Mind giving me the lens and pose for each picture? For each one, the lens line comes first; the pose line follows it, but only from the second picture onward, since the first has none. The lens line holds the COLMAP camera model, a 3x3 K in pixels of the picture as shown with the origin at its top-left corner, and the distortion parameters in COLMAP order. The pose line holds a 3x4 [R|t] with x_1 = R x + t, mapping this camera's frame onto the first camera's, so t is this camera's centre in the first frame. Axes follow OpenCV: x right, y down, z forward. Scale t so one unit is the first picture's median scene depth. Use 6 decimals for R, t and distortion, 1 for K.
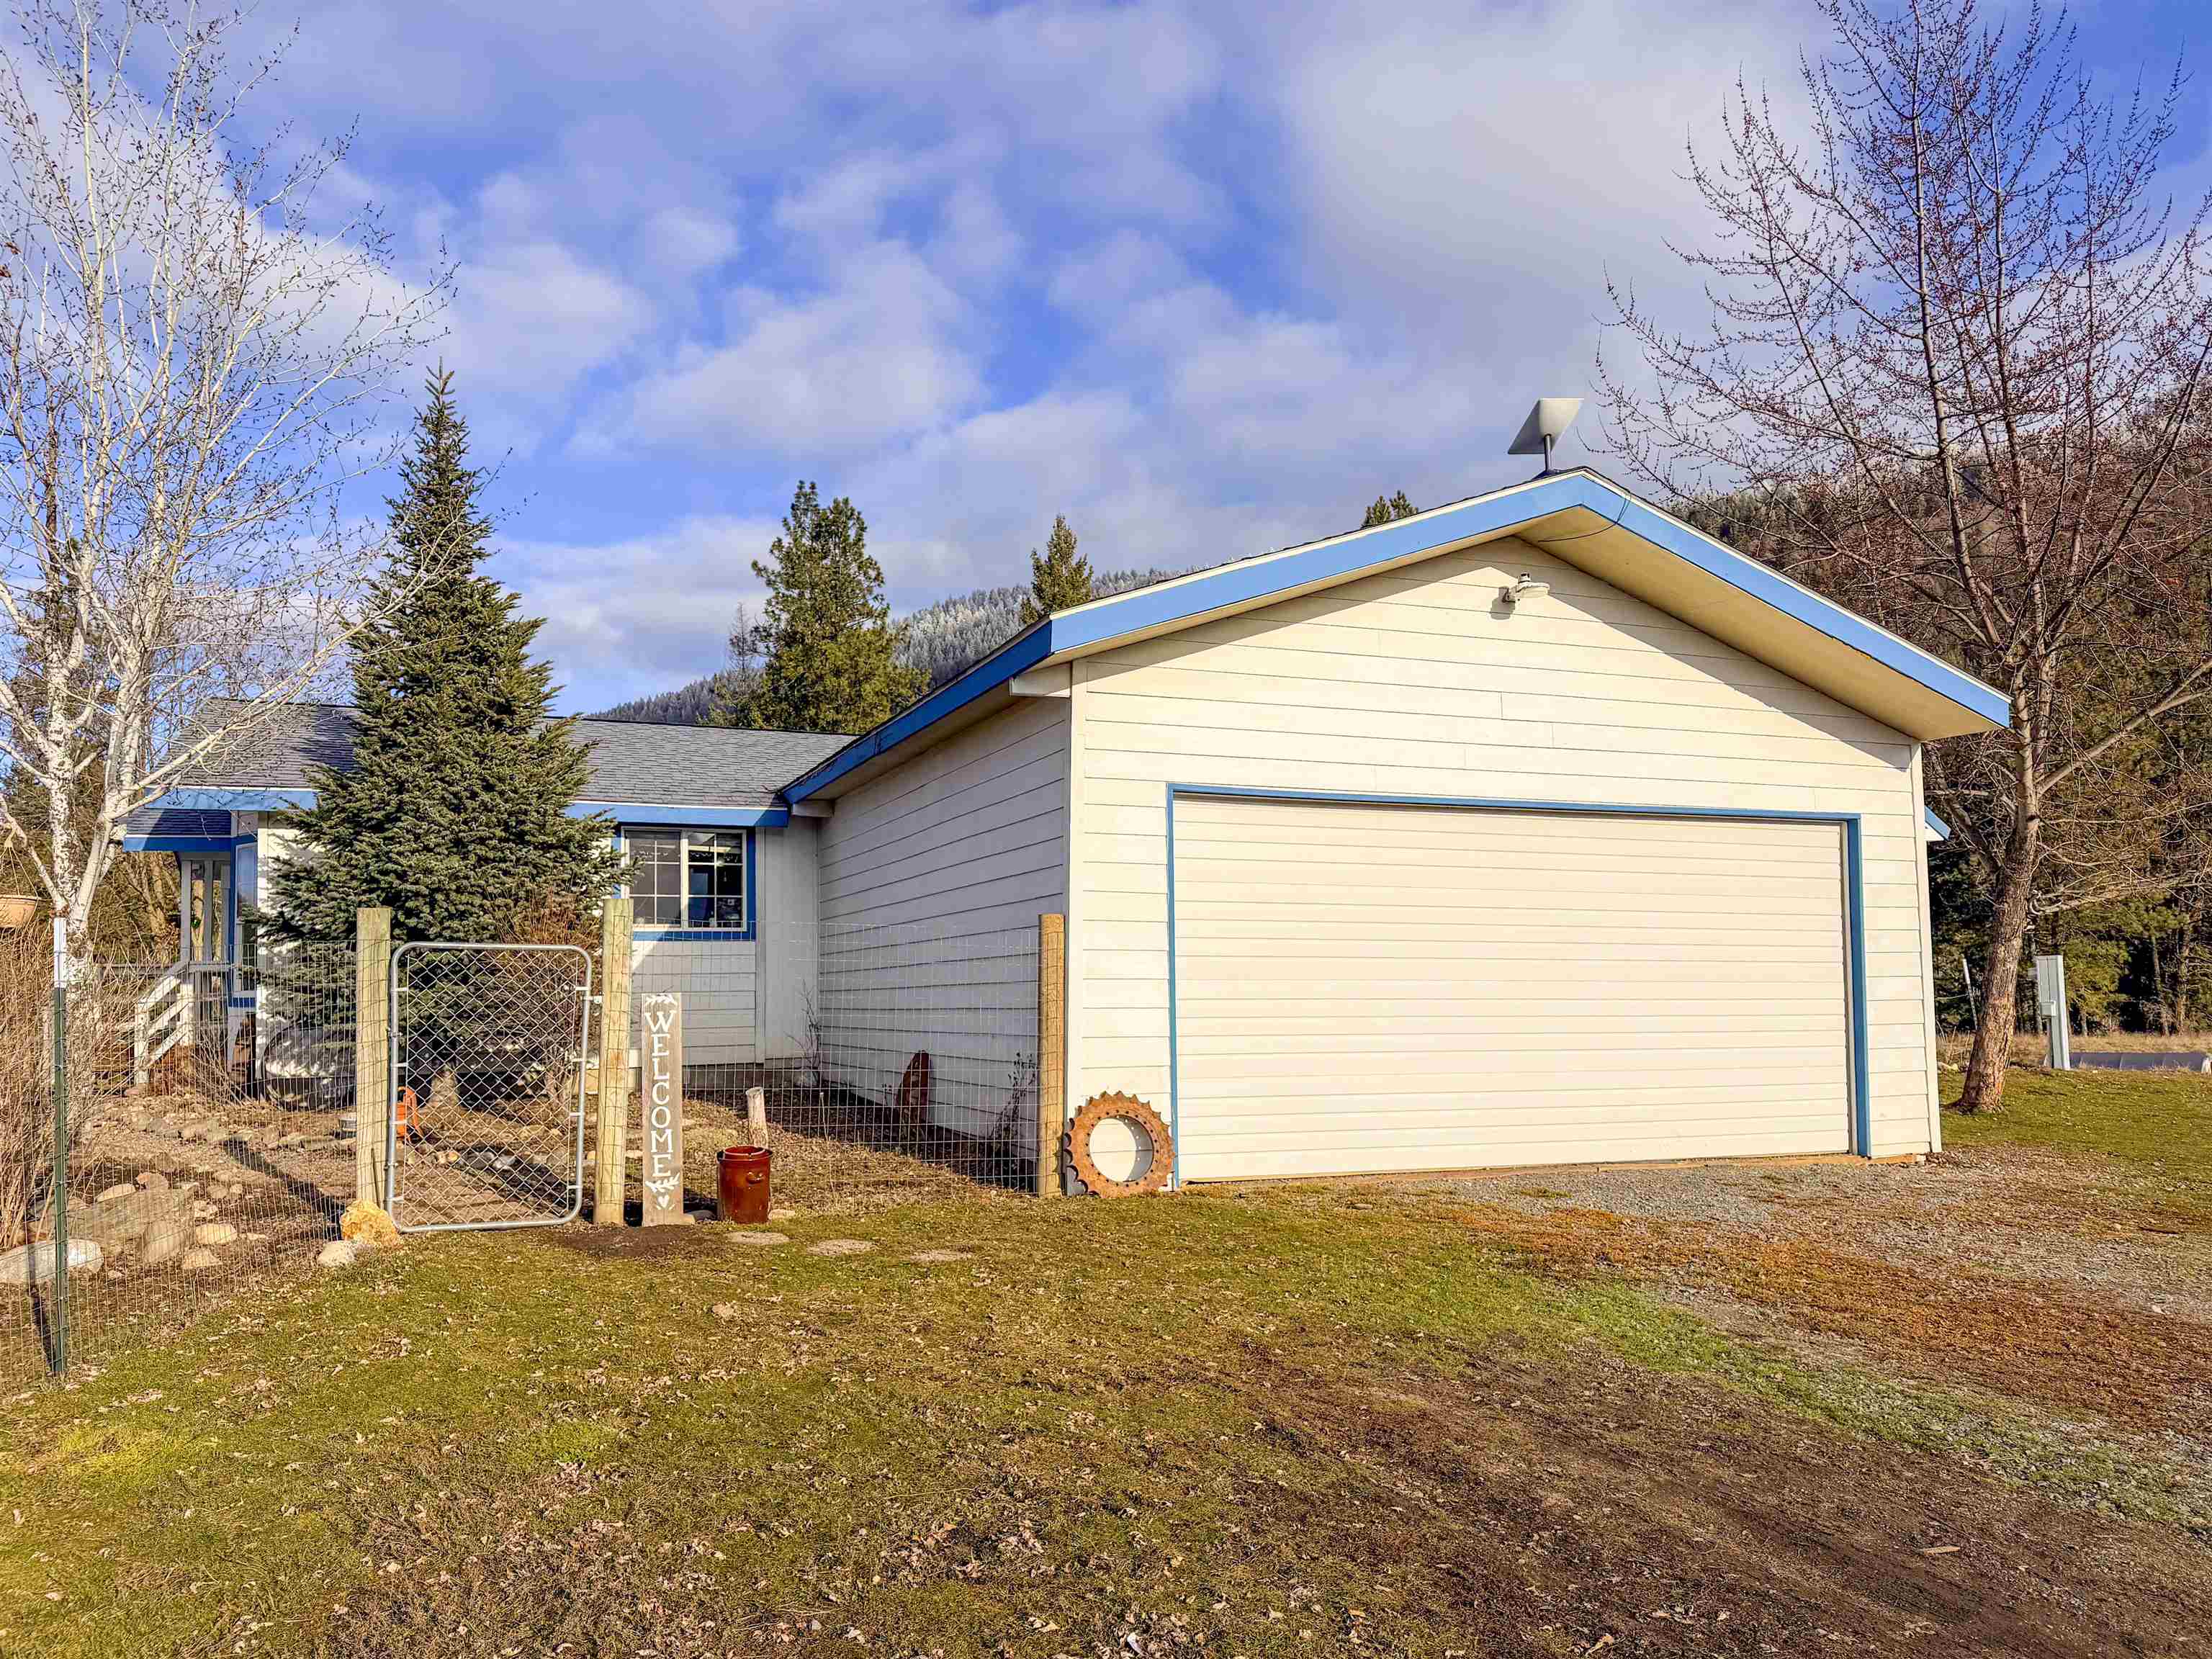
lens RADIAL K [[1715.0, 0, 1067.0], [0, 1715.0, 859.3], [0, 0, 1]] dist [0.119129, -0.224334]
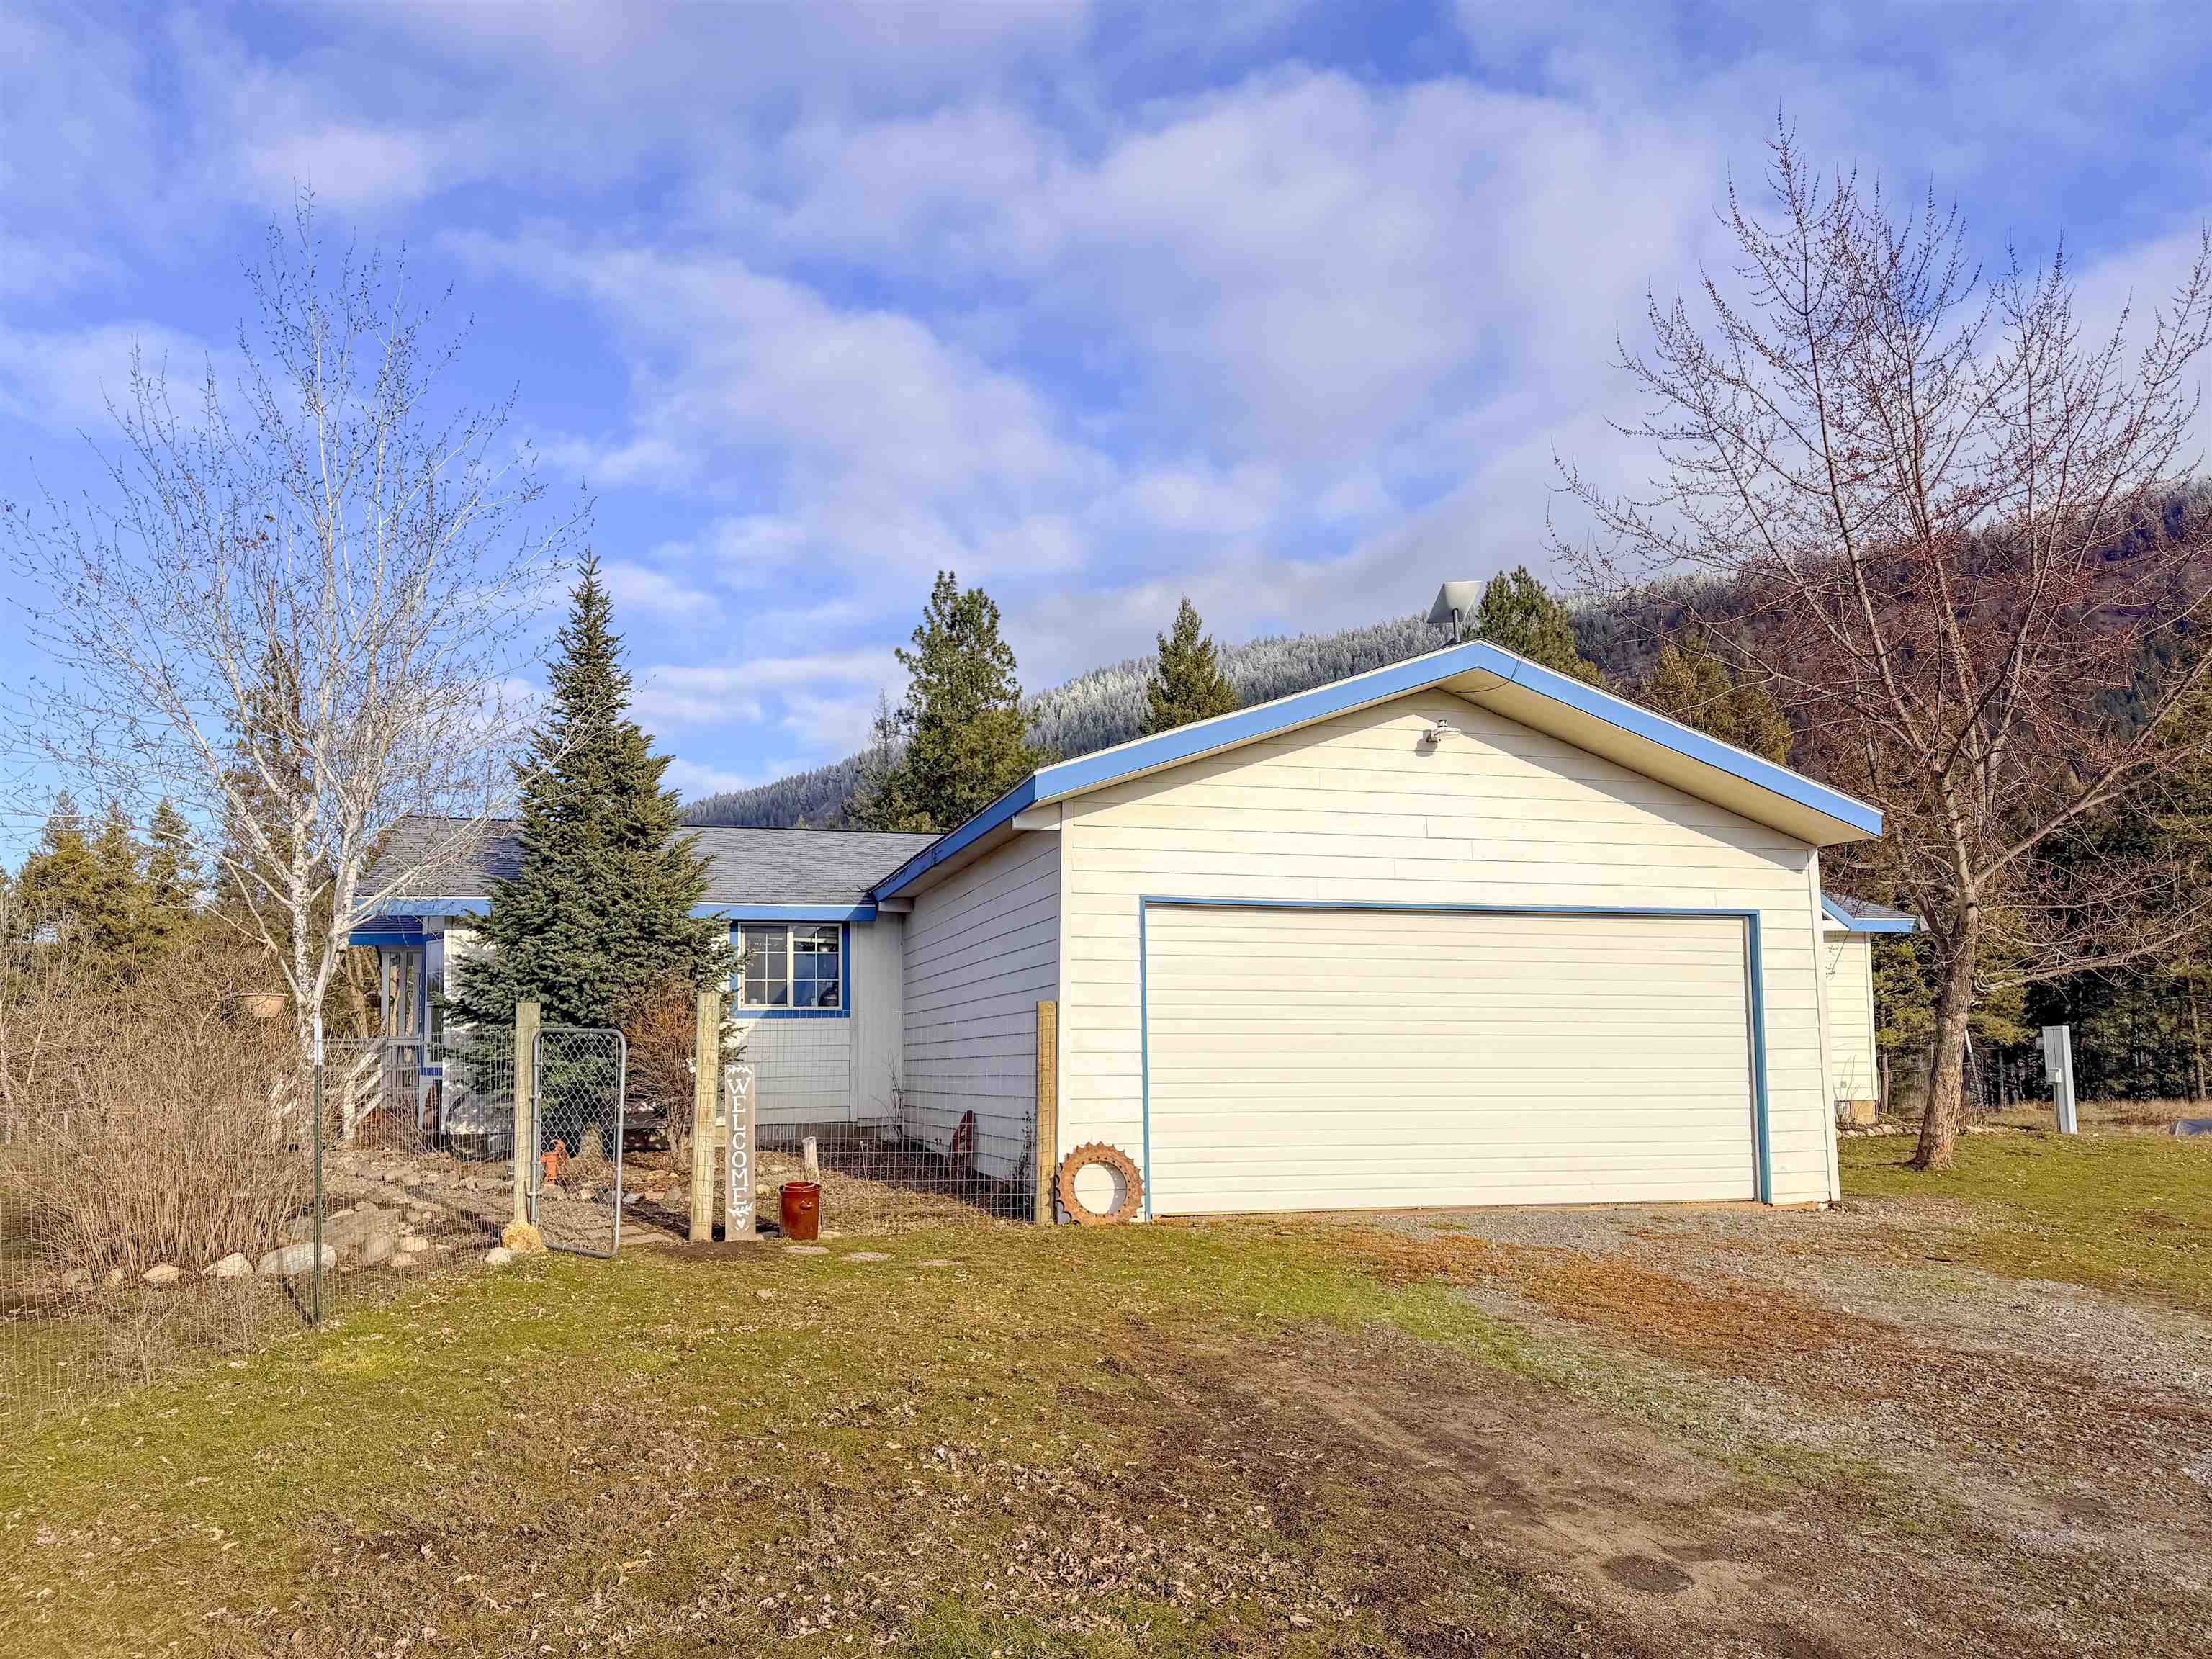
lens RADIAL K [[1715.0, 0, 1067.0], [0, 1715.0, 859.3], [0, 0, 1]] dist [0.119129, -0.224334]
pose [[0.995886, -0.011727, -0.089857, 0.096766], [0.008349, 0.999248, -0.037868, -0.019640], [0.090233, 0.036962, 0.995235, -0.211703]]
